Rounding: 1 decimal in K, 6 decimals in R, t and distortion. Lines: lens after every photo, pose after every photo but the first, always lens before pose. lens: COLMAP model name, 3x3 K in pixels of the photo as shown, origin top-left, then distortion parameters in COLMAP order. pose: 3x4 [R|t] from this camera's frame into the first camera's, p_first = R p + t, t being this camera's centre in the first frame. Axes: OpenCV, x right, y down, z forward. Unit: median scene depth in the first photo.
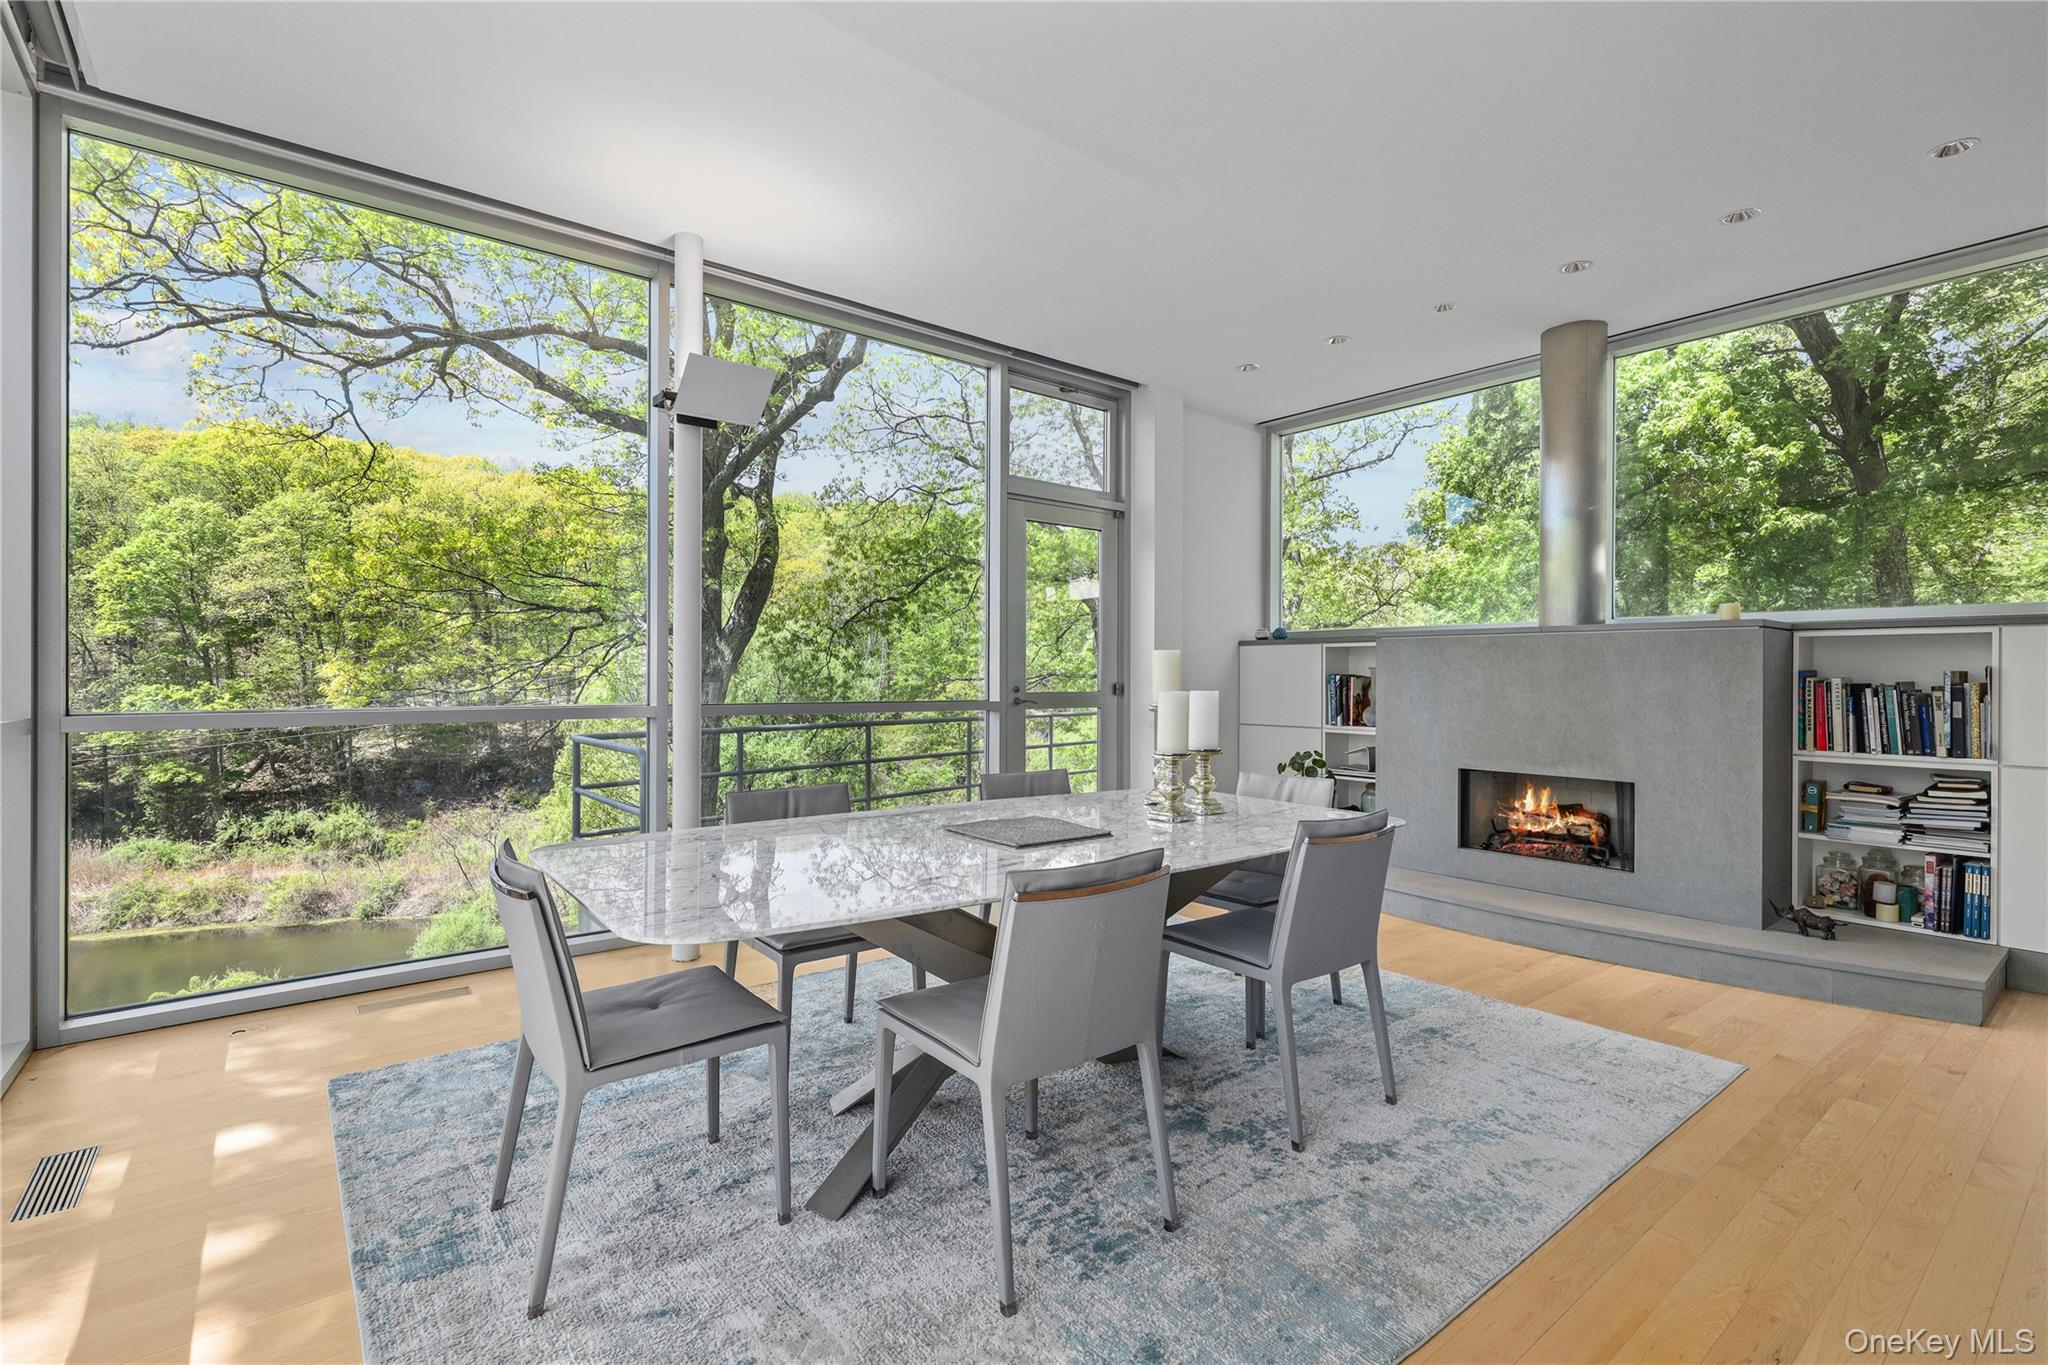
lens RADIAL K [[941.6, 0, 1018.1], [0, 941.6, 673.8], [0, 0, 1]] dist [0.001553, 0.001109]
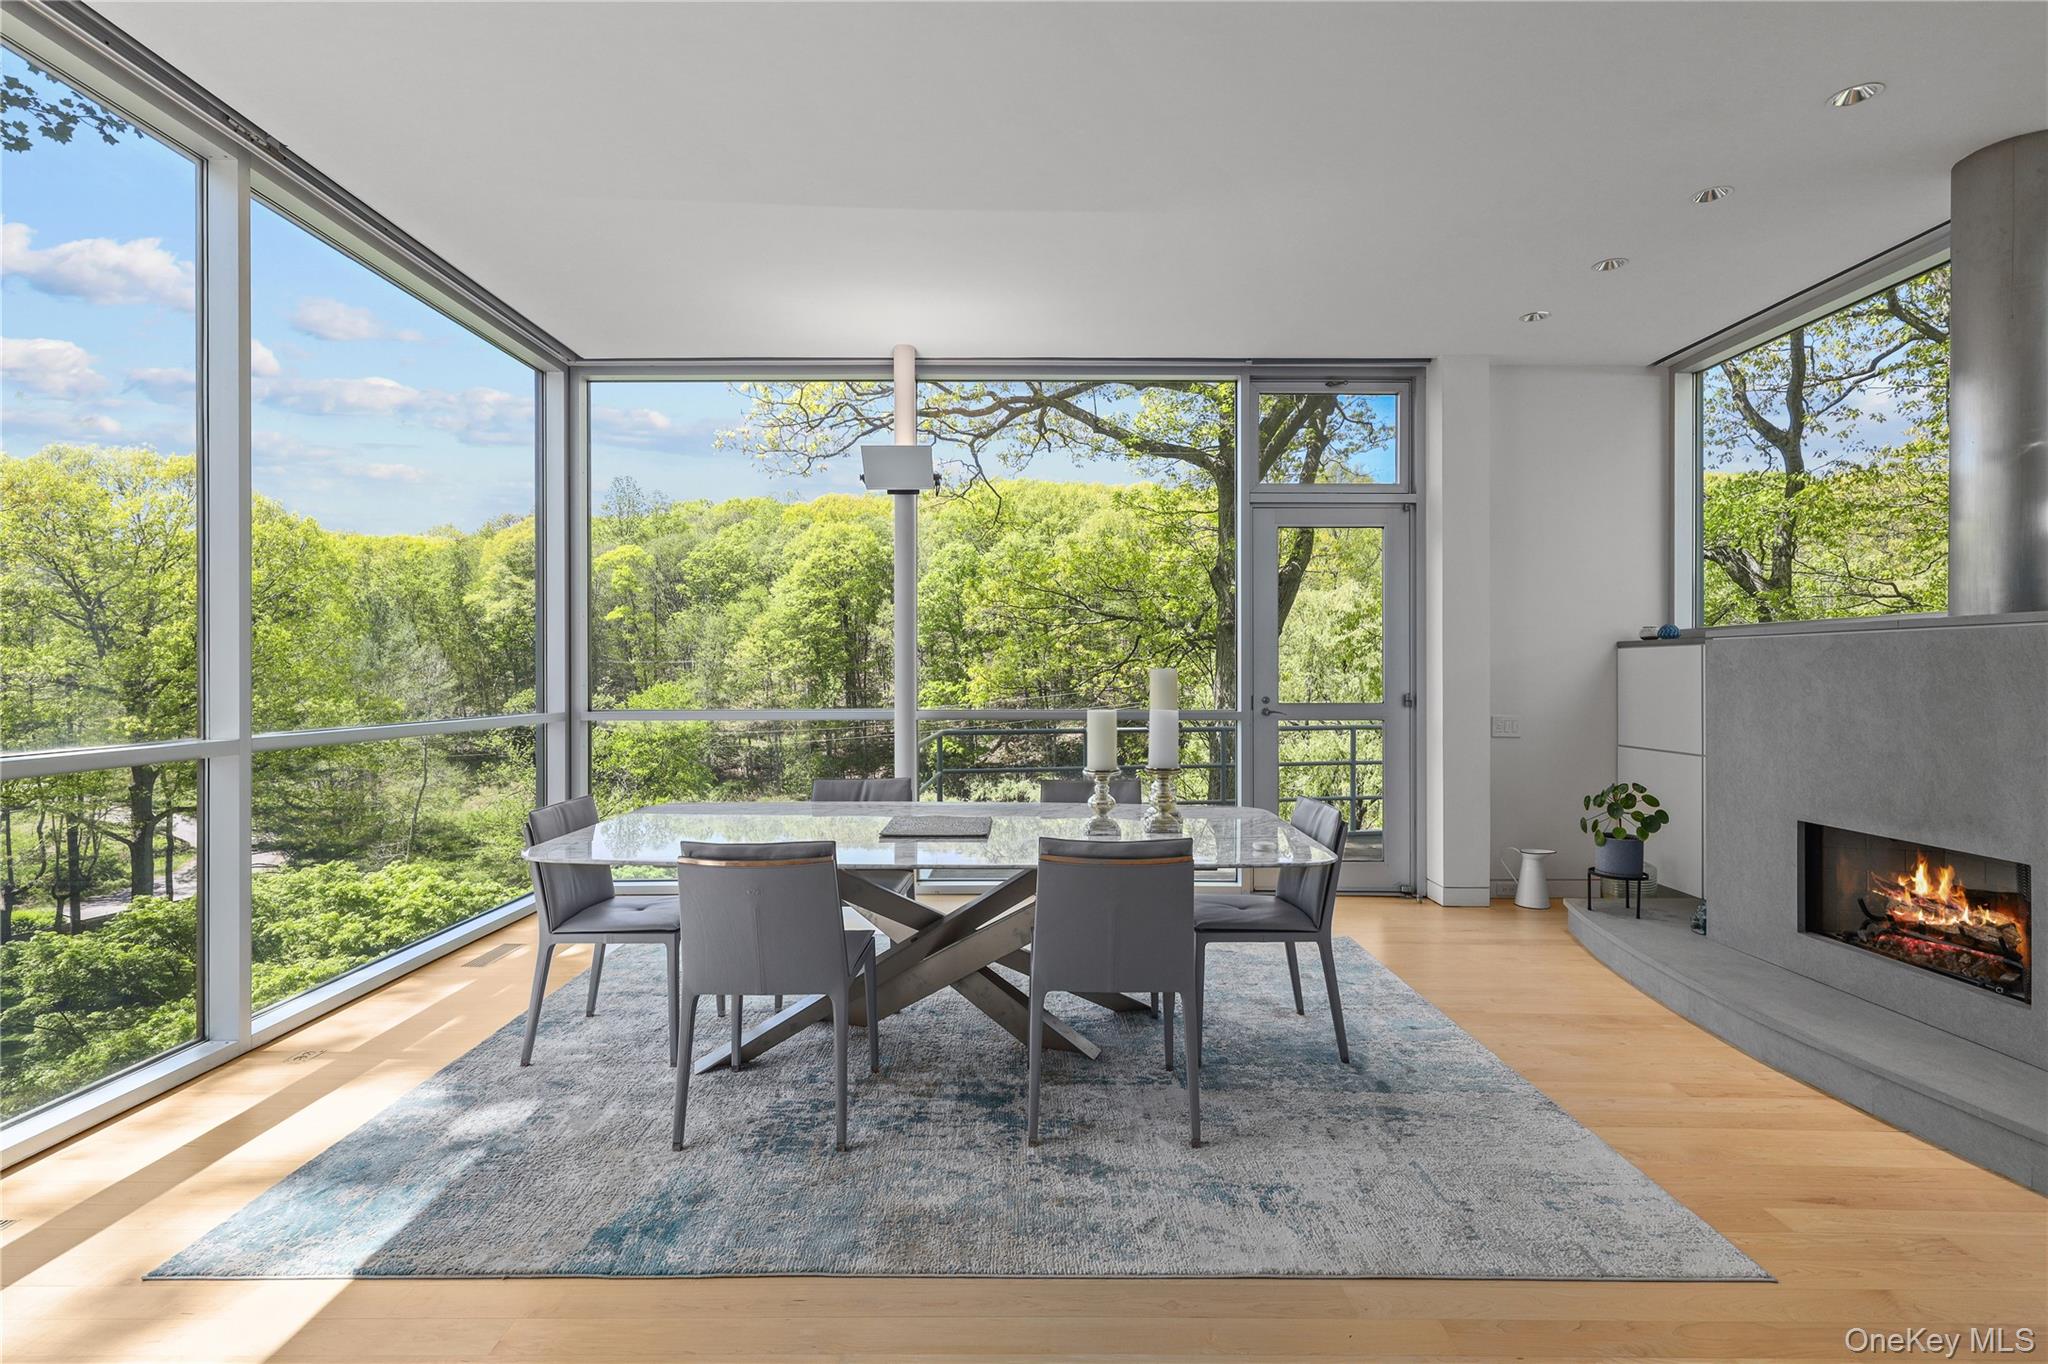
lens RADIAL K [[941.6, 0, 1018.1], [0, 941.6, 673.3], [0, 0, 1]] dist [0.001553, 0.001109]
pose [[0.782262, -0.003043, -0.622942, 0.131400], [0.004631, 0.999989, 0.000930, -0.004314], [0.622932, -0.003613, 0.782268, 0.021177]]
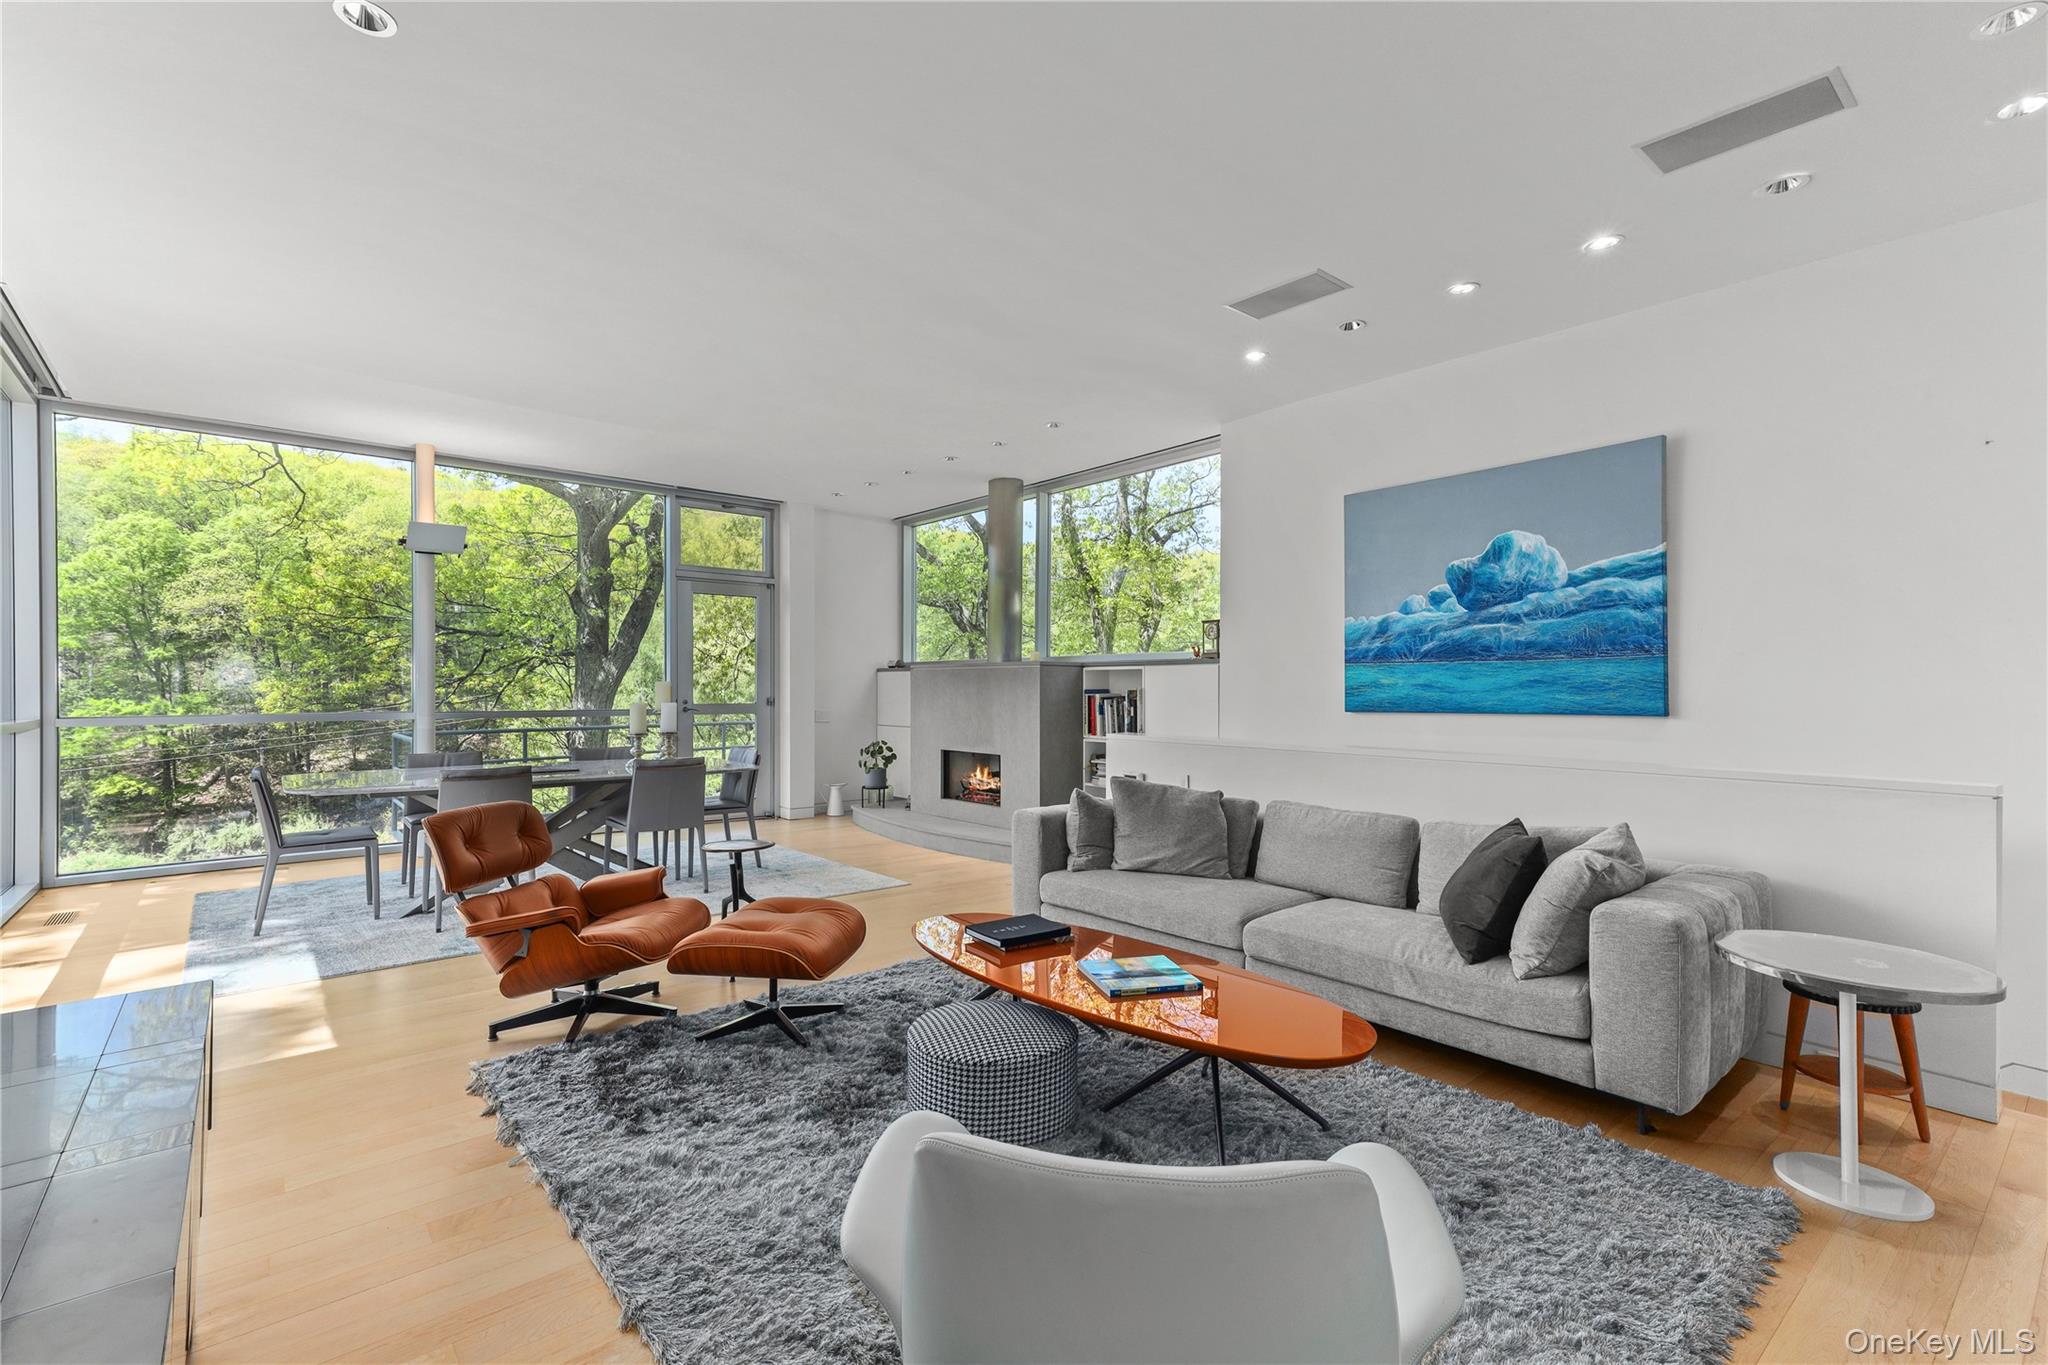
lens RADIAL K [[927.3, 0, 1033.0], [0, 927.3, 687.9], [0, 0, 1]] dist [0.002511, 0.005572]
pose [[0.999155, -0.002213, 0.041047, 0.163479], [0.002123, 0.999995, 0.002238, -0.002847], [-0.041052, -0.002148, 0.999155, -0.177188]]
